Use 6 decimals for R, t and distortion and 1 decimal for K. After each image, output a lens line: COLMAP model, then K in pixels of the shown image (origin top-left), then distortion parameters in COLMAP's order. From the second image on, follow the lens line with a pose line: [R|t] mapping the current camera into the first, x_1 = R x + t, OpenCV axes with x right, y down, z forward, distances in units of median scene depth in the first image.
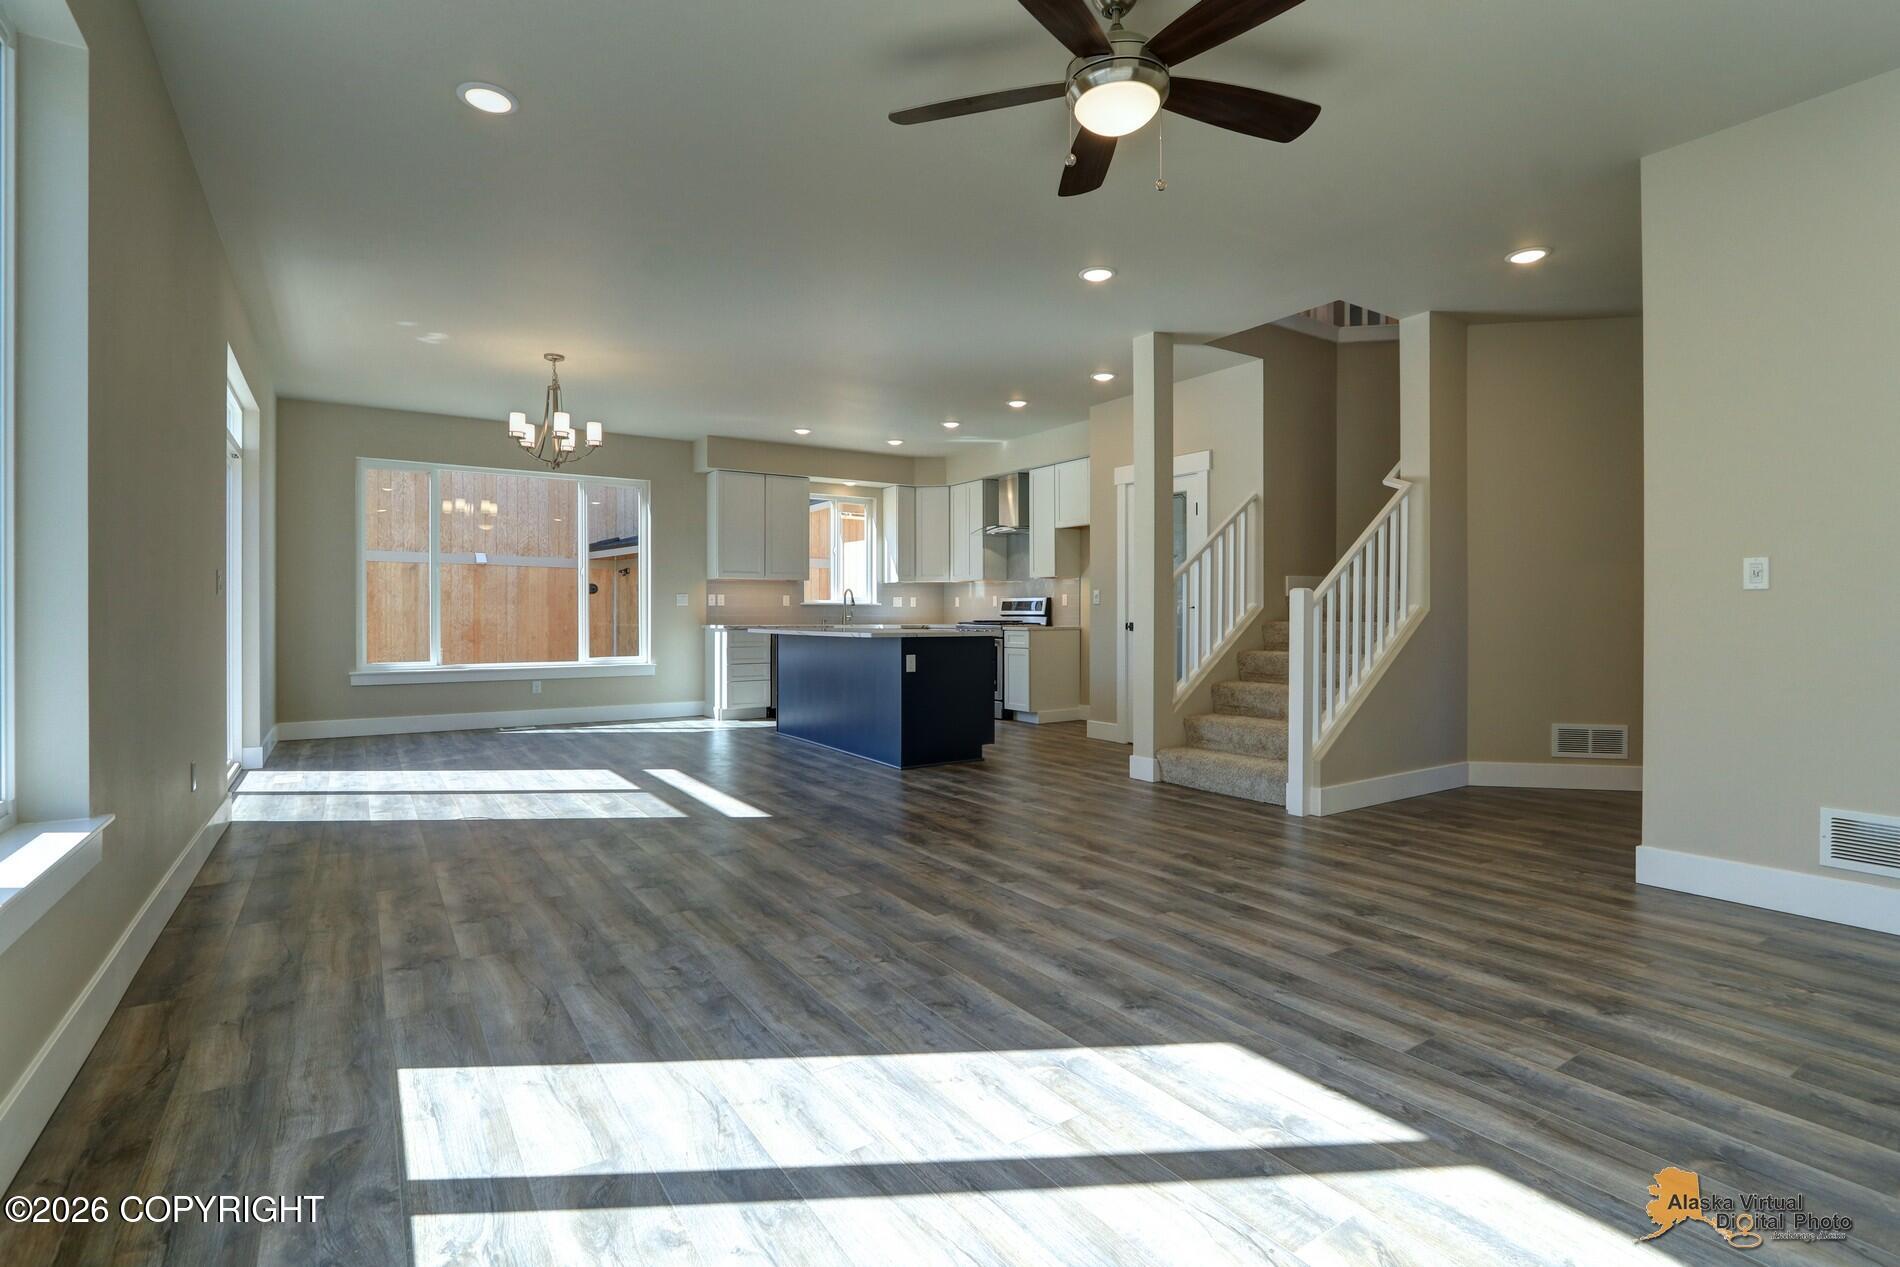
lens RADIAL K [[892.9, 0, 947.8], [0, 892.9, 629.5], [0, 0, 1]] dist [-0.016940, 0.003084]
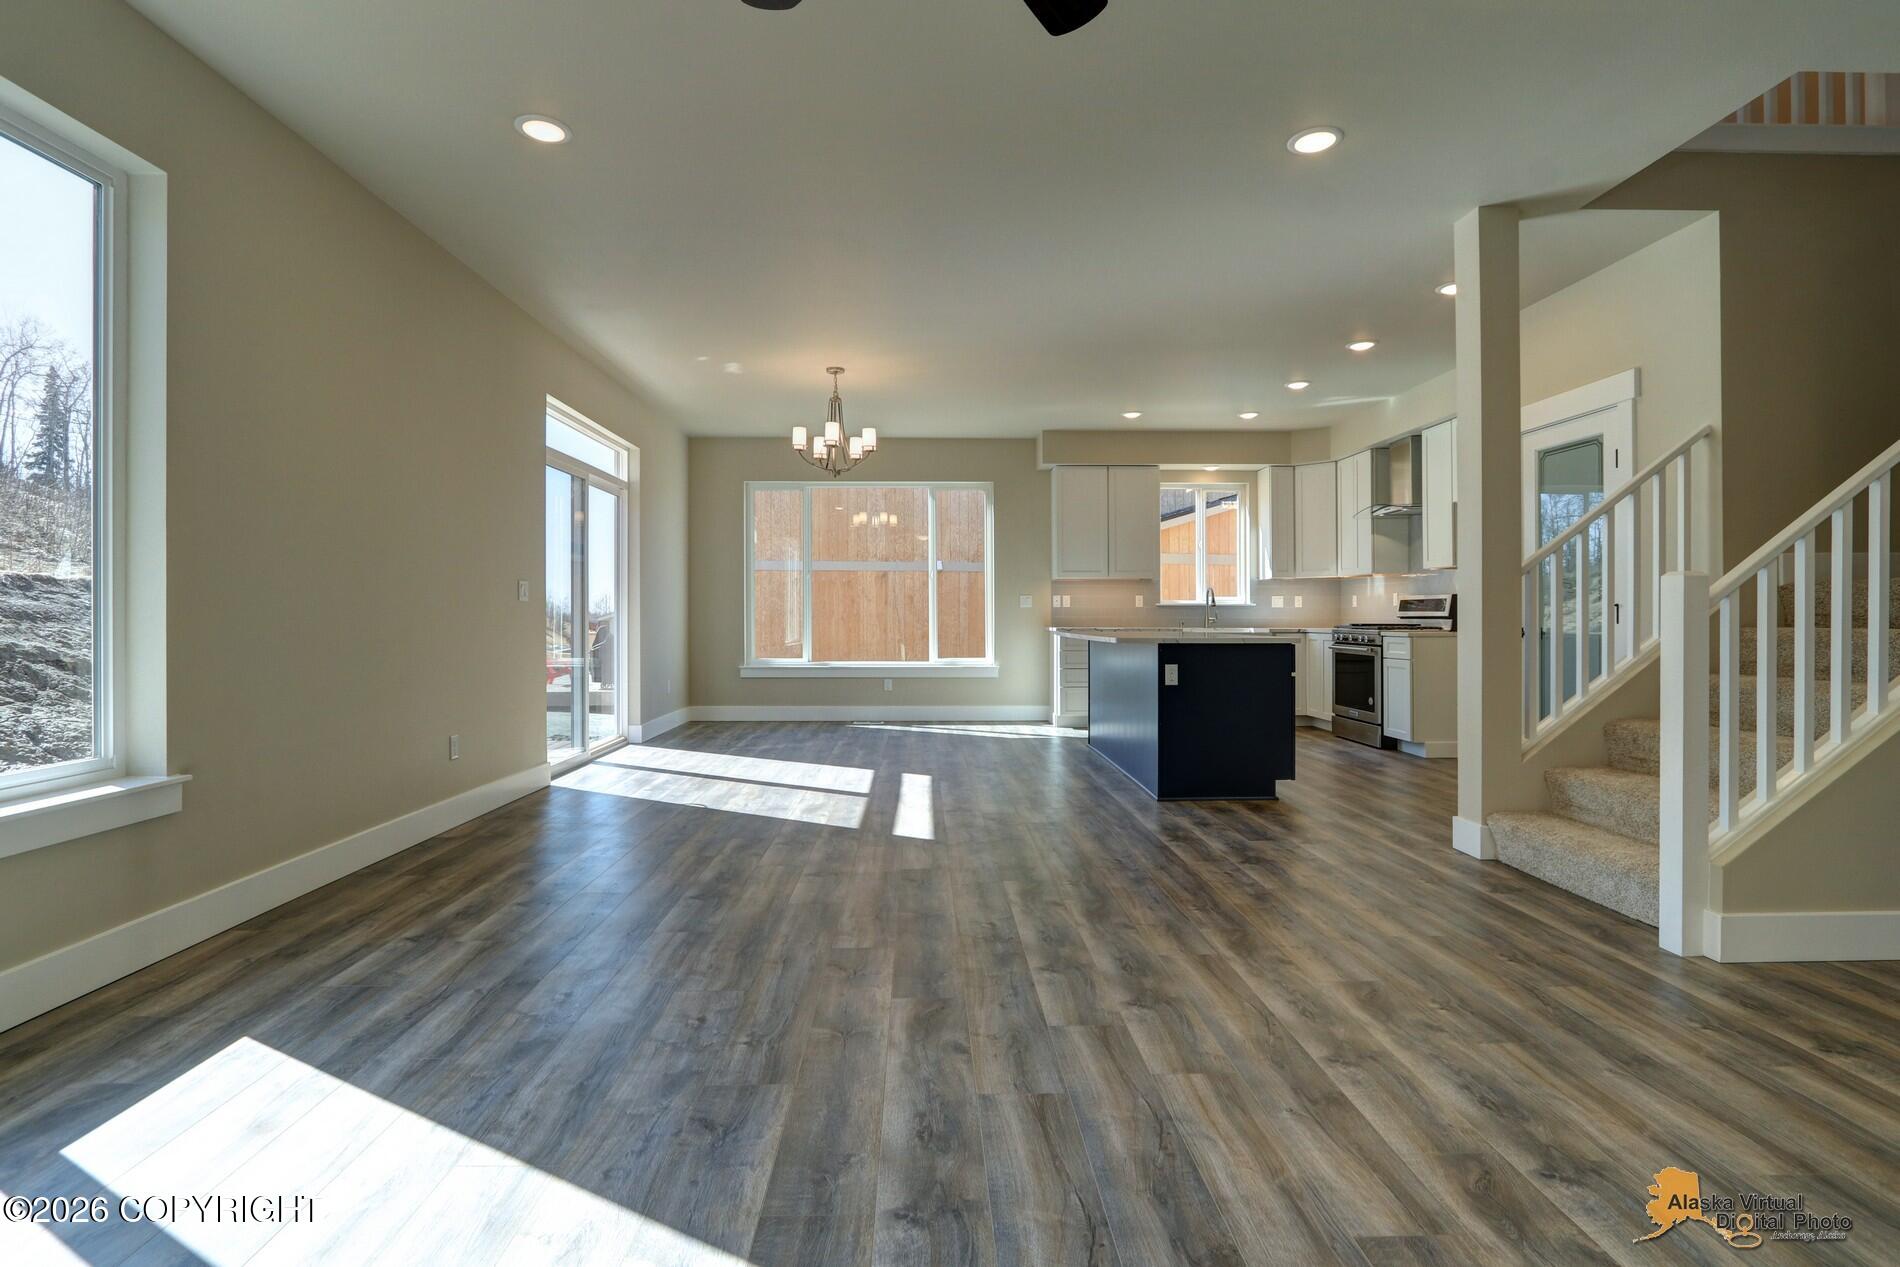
lens RADIAL K [[892.9, 0, 944.4], [0, 892.9, 623.2], [0, 0, 1]] dist [-0.016940, 0.003084]
pose [[0.845598, 0.003497, -0.533810, 0.252333], [-0.008532, 0.999939, -0.006965, -0.002825], [0.533753, 0.010444, 0.845576, 0.202288]]
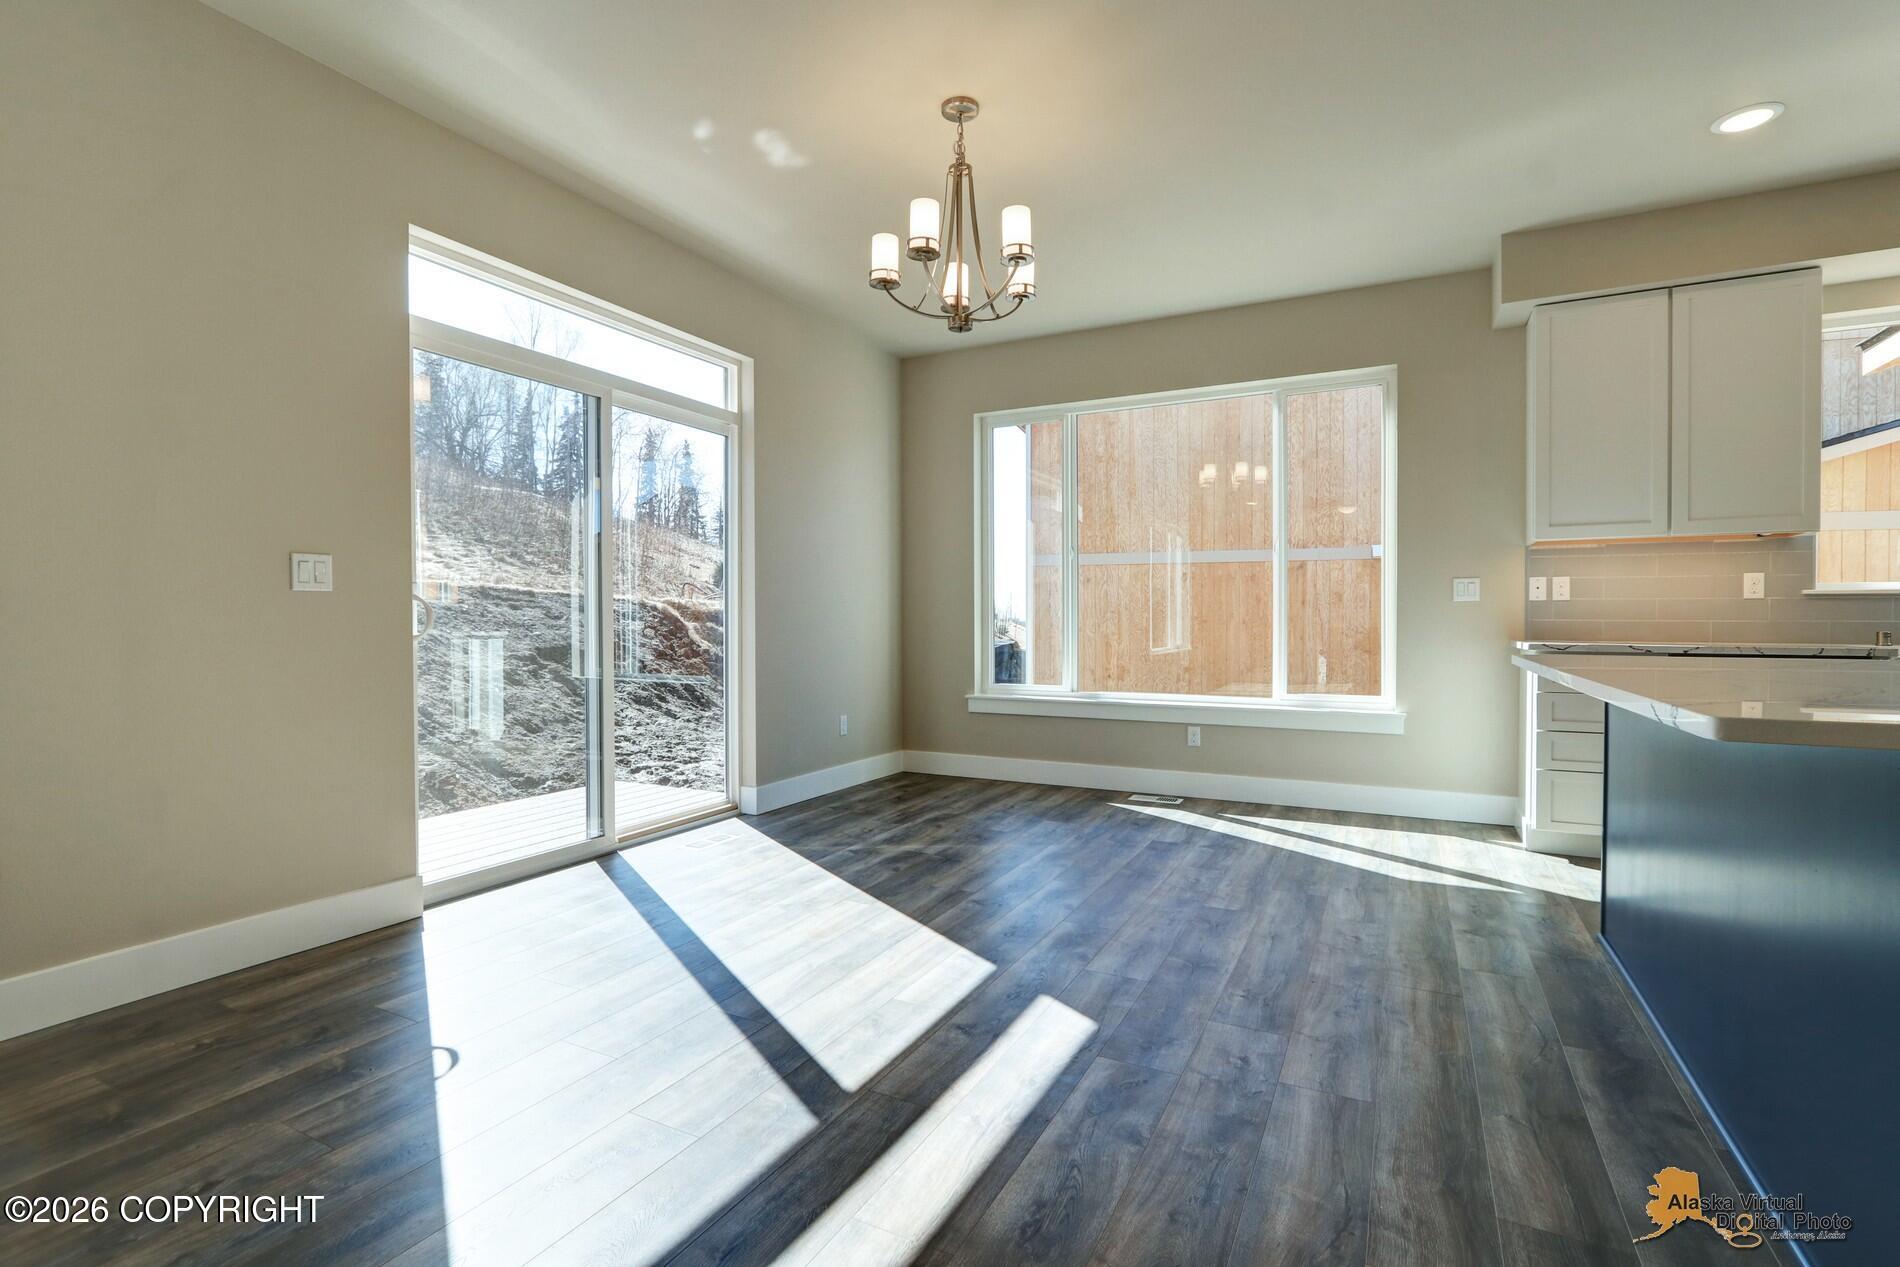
lens RADIAL K [[892.9, 0, 943.5], [0, 892.9, 638.6], [0, 0, 1]] dist [-0.016940, 0.003084]
pose [[0.481784, 0.018778, -0.876089, -0.002764], [-0.016286, 0.999790, 0.012473, -0.012184], [0.876139, 0.008259, 0.481989, 0.838806]]
